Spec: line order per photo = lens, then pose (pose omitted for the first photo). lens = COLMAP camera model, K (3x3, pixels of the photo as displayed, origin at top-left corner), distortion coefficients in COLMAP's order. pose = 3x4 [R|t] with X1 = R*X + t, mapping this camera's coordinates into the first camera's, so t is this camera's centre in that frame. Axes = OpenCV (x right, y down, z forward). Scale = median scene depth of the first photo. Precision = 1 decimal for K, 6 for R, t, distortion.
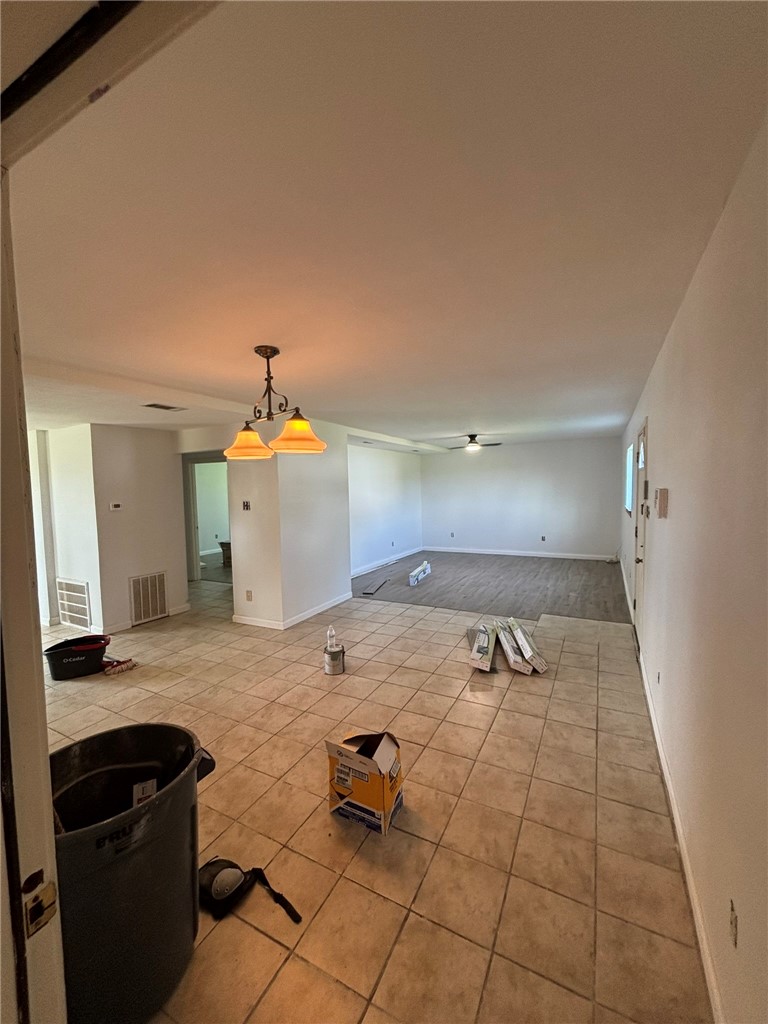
lens RADIAL K [[410.6, 0, 382.1], [0, 410.6, 509.8], [0, 0, 1]] dist [-0.010462, 0.000204]
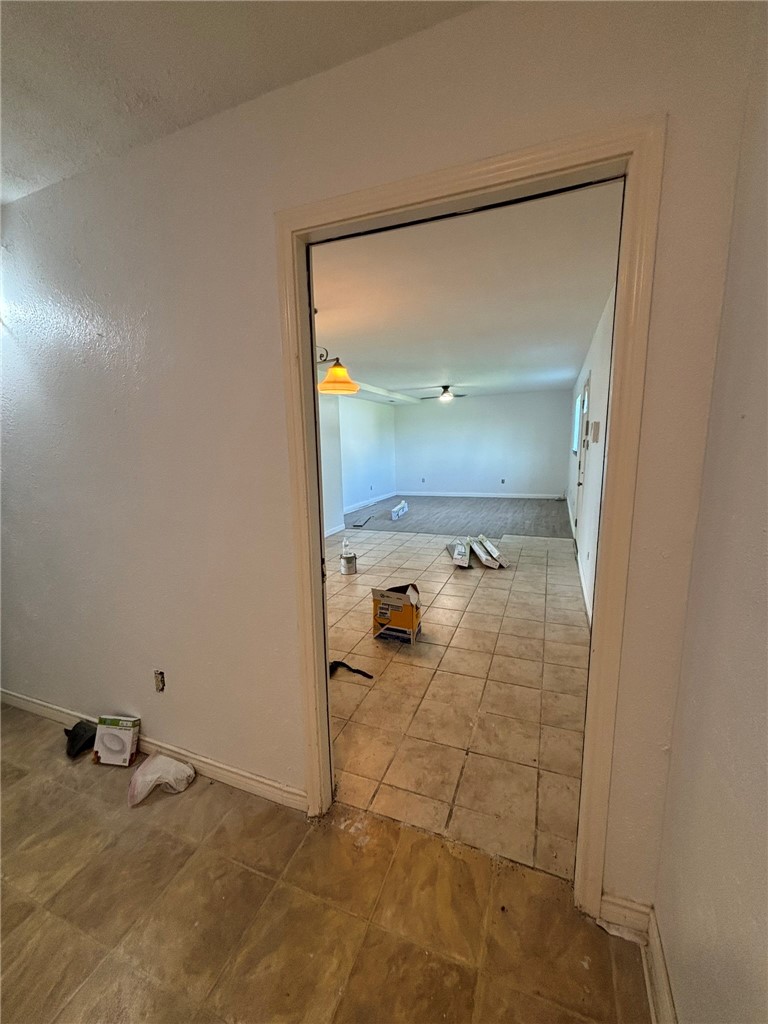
lens RADIAL K [[408.6, 0, 381.3], [0, 408.6, 513.0], [0, 0, 1]] dist [0.003632, -0.000137]
pose [[0.995133, -0.024232, 0.095515, -0.128930], [0.013497, 0.993676, 0.111470, 0.066661], [-0.097613, -0.109639, 0.989167, -0.241469]]
